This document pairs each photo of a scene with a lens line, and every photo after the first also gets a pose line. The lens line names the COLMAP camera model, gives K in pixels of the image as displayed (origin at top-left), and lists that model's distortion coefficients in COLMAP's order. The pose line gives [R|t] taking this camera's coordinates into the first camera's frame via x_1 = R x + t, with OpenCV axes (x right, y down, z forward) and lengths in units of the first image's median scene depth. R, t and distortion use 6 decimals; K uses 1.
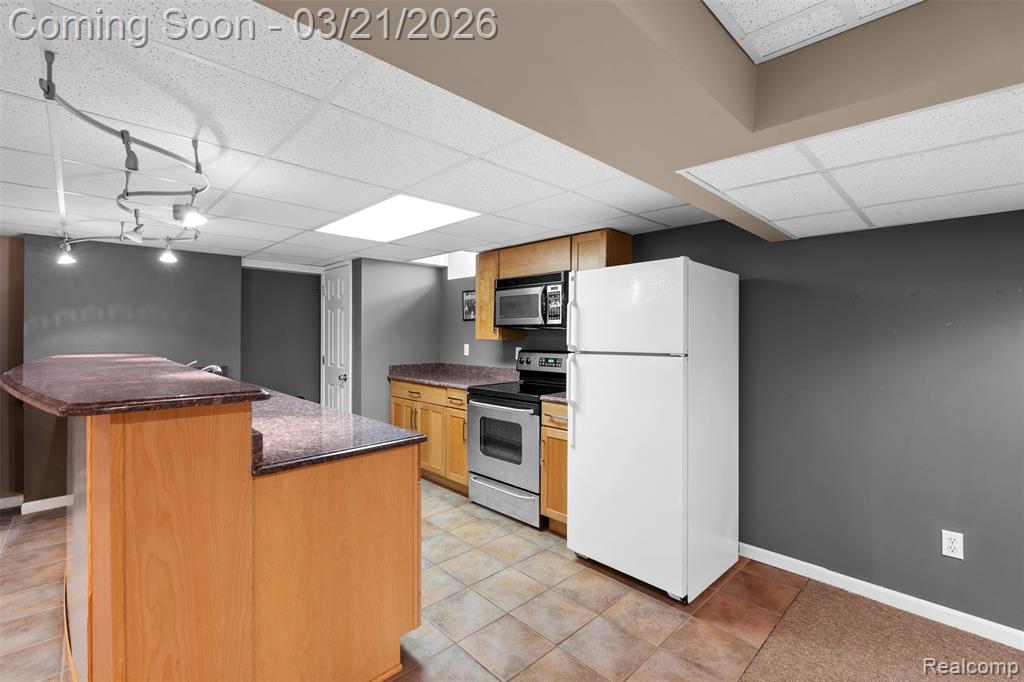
lens RADIAL K [[452.9, 0, 514.2], [0, 452.9, 335.3], [0, 0, 1]] dist [0.002425, -0.000744]
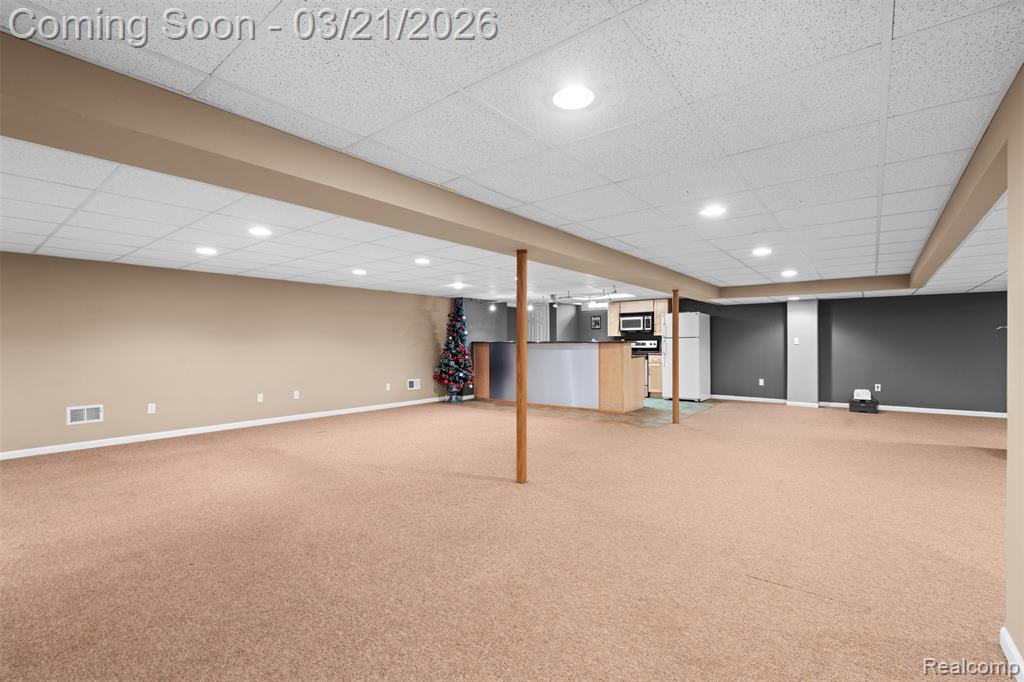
lens RADIAL K [[452.9, 0, 514.0], [0, 452.9, 345.7], [0, 0, 1]] dist [0.002425, -0.000744]
pose [[0.992952, -0.006810, 0.118323, -1.084815], [0.006612, 0.999976, 0.002064, 0.063612], [-0.118334, -0.001267, 0.992973, -1.746099]]
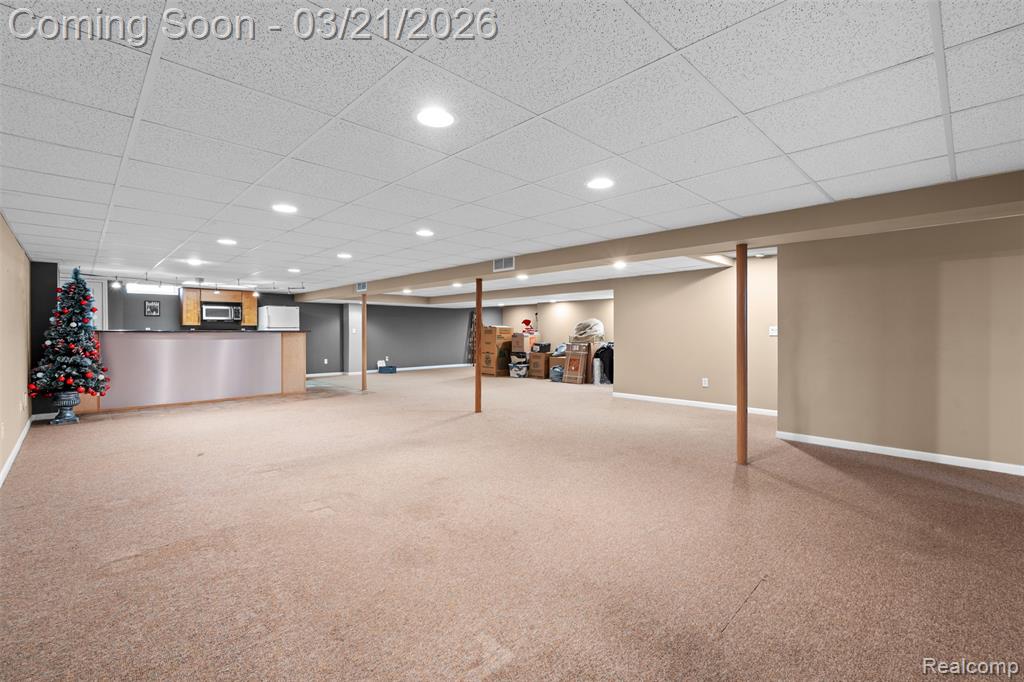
lens RADIAL K [[452.9, 0, 504.8], [0, 452.9, 337.2], [0, 0, 1]] dist [0.002425, -0.000744]
pose [[0.026051, -0.014820, 0.999551, -2.818025], [0.003880, 0.999884, 0.014724, 0.052795], [-0.999653, 0.003495, 0.026105, -0.838725]]
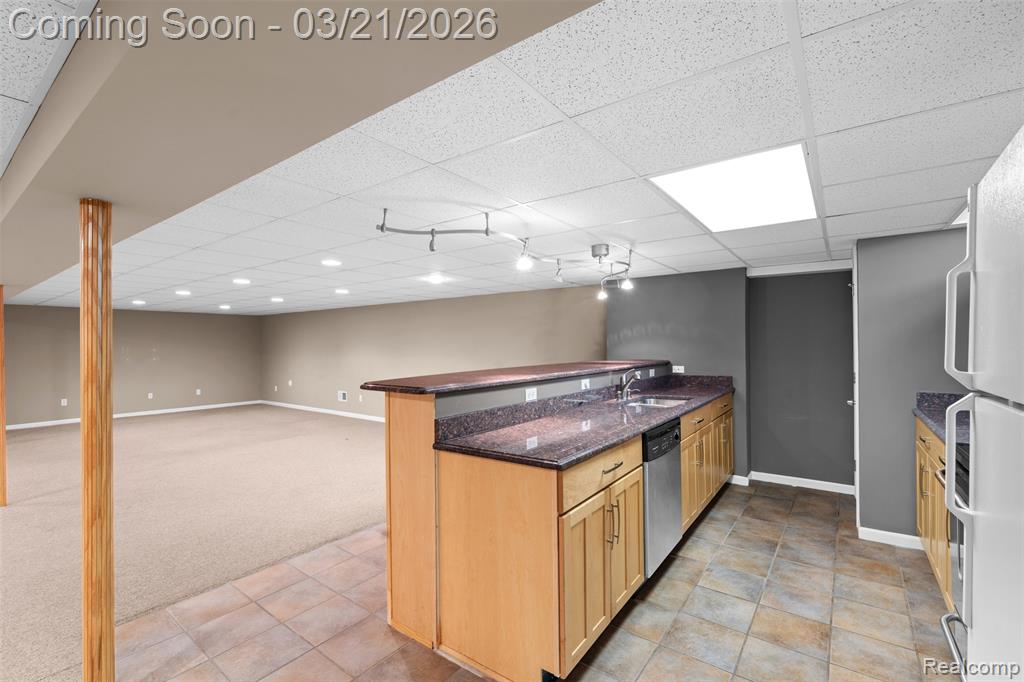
lens RADIAL K [[452.9, 0, 518.6], [0, 452.9, 342.8], [0, 0, 1]] dist [0.002425, -0.000744]
pose [[0.151841, -0.007930, -0.988373, 0.390046], [0.001870, 0.999968, -0.007735, -0.001600], [0.988403, -0.000674, 0.151851, 0.461285]]
